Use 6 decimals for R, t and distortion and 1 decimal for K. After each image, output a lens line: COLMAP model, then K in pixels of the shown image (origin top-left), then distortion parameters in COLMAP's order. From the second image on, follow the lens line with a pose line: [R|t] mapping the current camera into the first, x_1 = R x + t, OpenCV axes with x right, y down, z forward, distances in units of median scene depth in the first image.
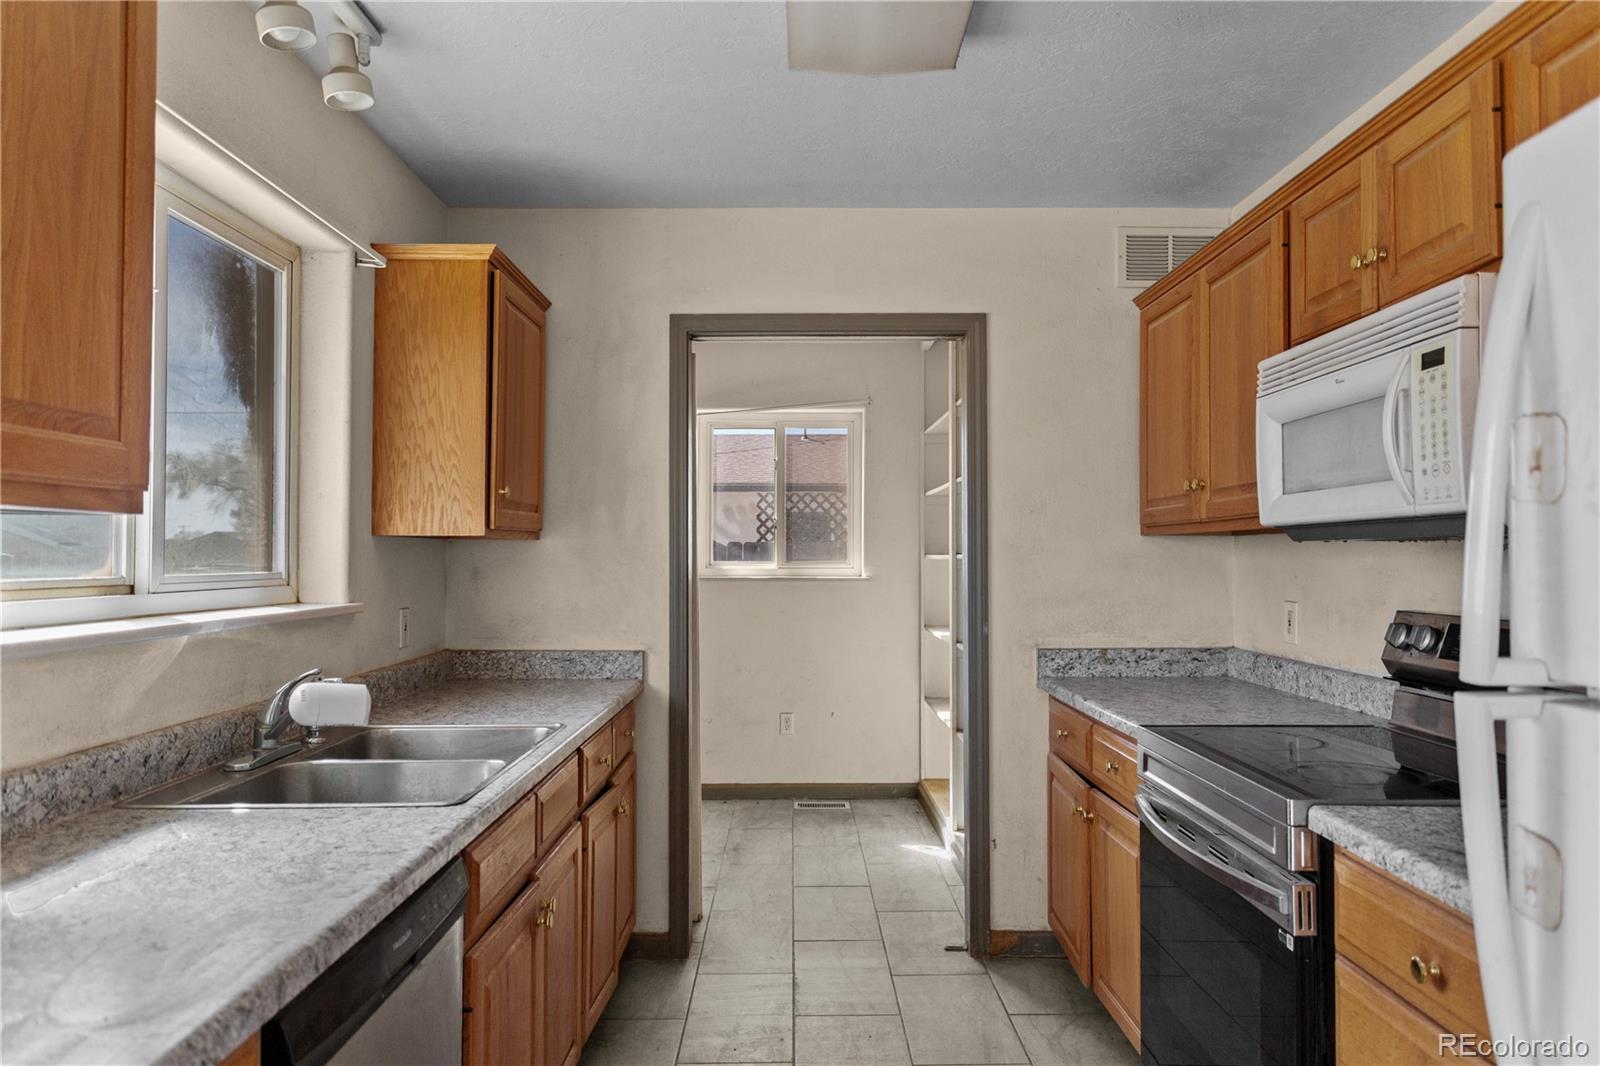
lens RADIAL K [[1084.7, 0, 800.0], [0, 1084.7, 533.0], [0, 0, 1]] dist [0.003269, 0.002266]
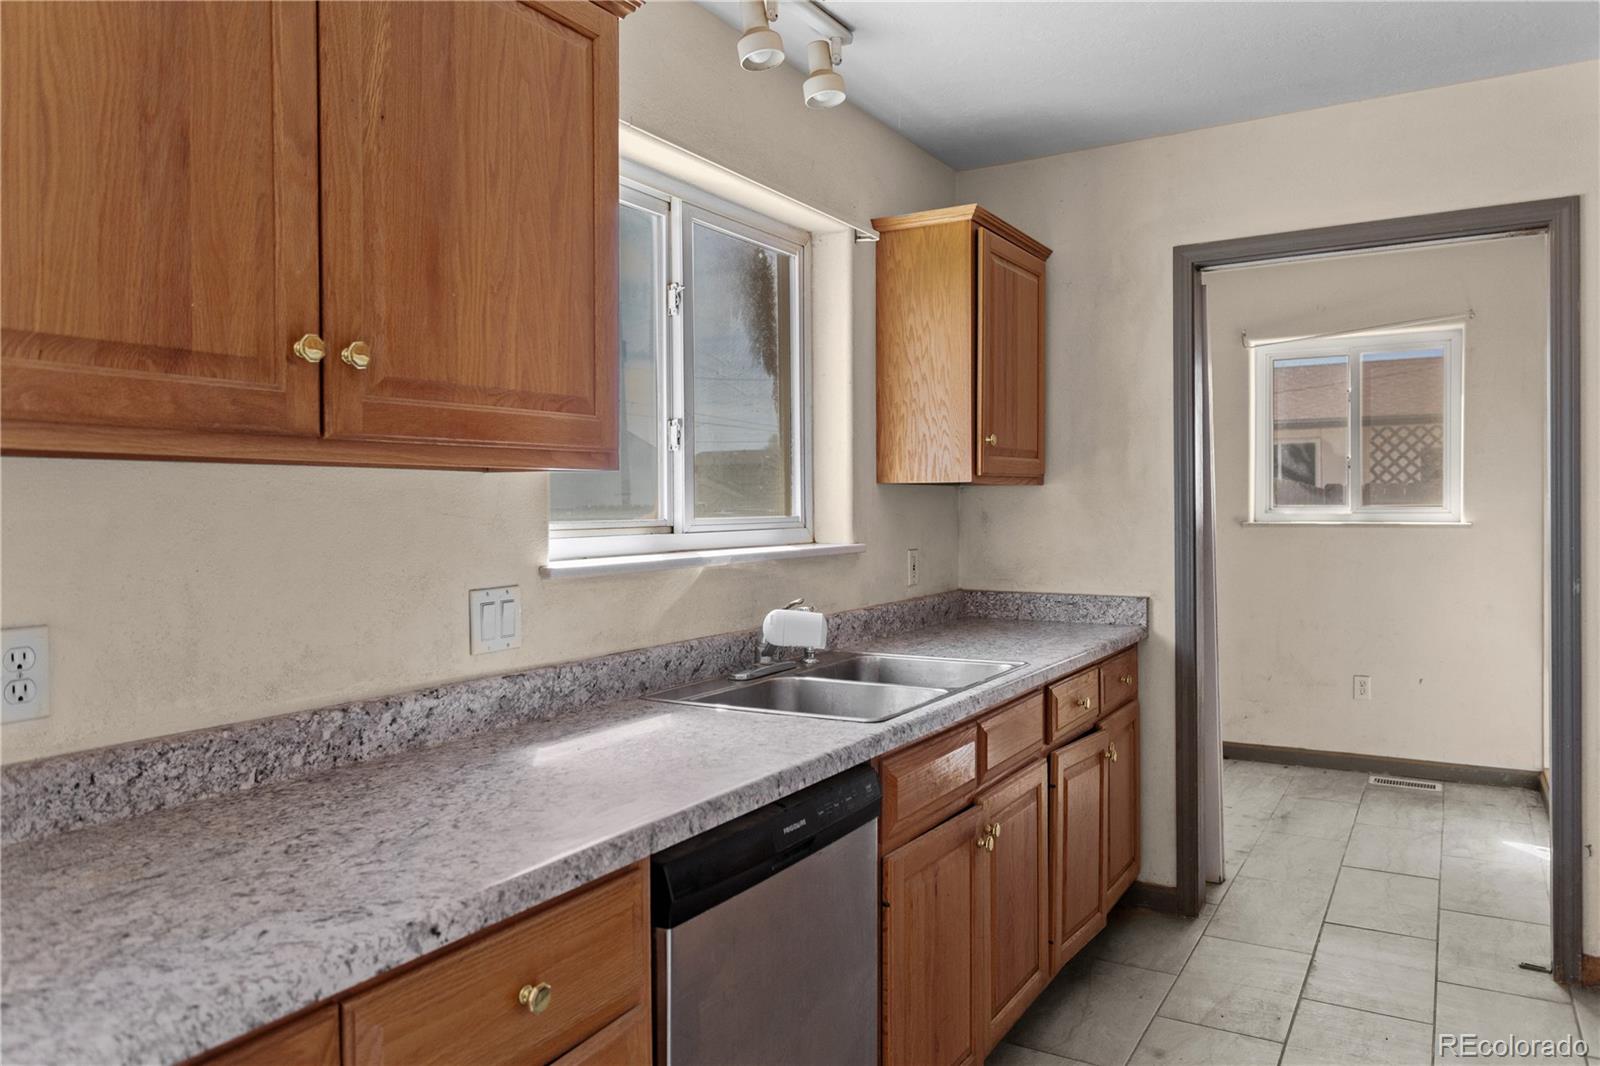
lens RADIAL K [[1097.9, 0, 800.3], [0, 1097.9, 513.7], [0, 0, 1]] dist [-0.005574, 0.008208]
pose [[0.855664, -0.000729, -0.517532, 0.117928], [0.017528, 0.999466, 0.027573, 0.000867], [0.517235, -0.032664, 0.855220, -0.002955]]
